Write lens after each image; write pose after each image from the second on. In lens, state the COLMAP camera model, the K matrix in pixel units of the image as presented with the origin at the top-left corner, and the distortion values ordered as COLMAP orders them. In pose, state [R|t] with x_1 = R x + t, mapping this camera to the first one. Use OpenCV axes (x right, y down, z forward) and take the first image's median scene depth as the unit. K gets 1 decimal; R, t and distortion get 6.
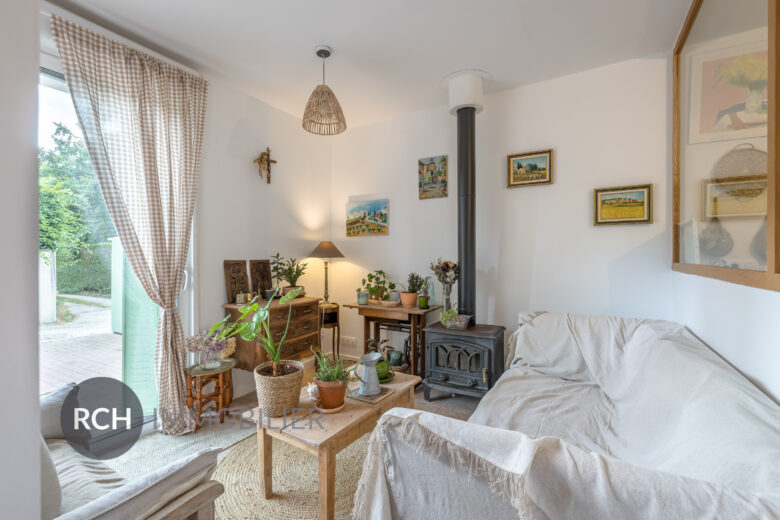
lens RADIAL K [[331.5, 0, 391.0], [0, 331.5, 258.5], [0, 0, 1]] dist [0.000110, -0.000156]
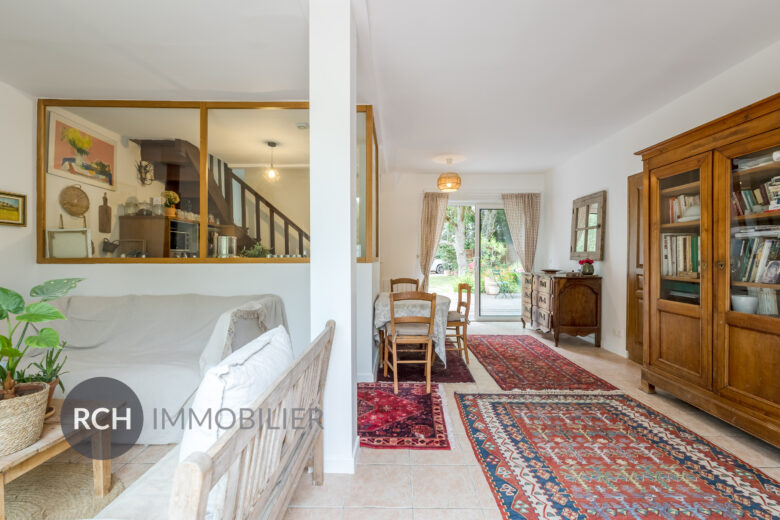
lens RADIAL K [[331.2, 0, 399.6], [0, 331.2, 257.8], [0, 0, 1]] dist [0.001783, -0.000095]
pose [[-0.515963, 0.002273, 0.856608, -0.849715], [0.010444, 0.999939, 0.003637, 0.018423], [-0.856547, 0.010823, -0.515956, 0.364083]]
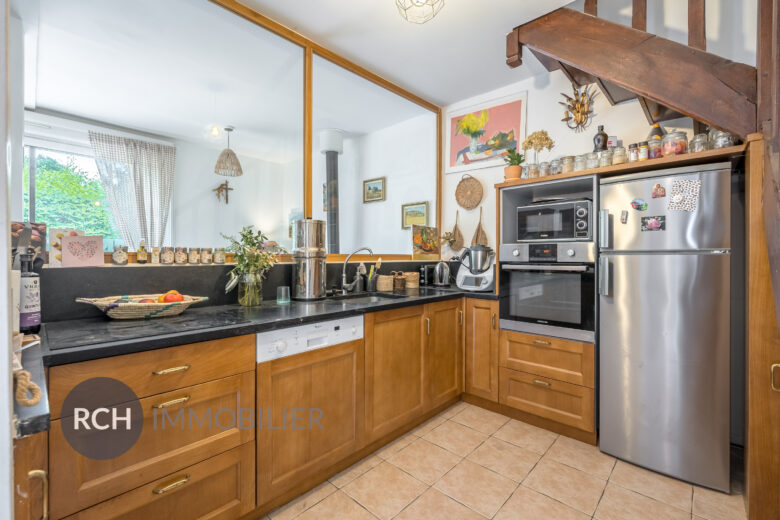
lens RADIAL K [[331.5, 0, 391.0], [0, 331.5, 258.5], [0, 0, 1]] dist [0.000110, -0.000156]
pose [[0.979676, 0.005888, -0.200502, 0.768592], [-0.005669, 0.999983, 0.001668, 0.024244], [0.200508, -0.000497, 0.979692, -0.395491]]
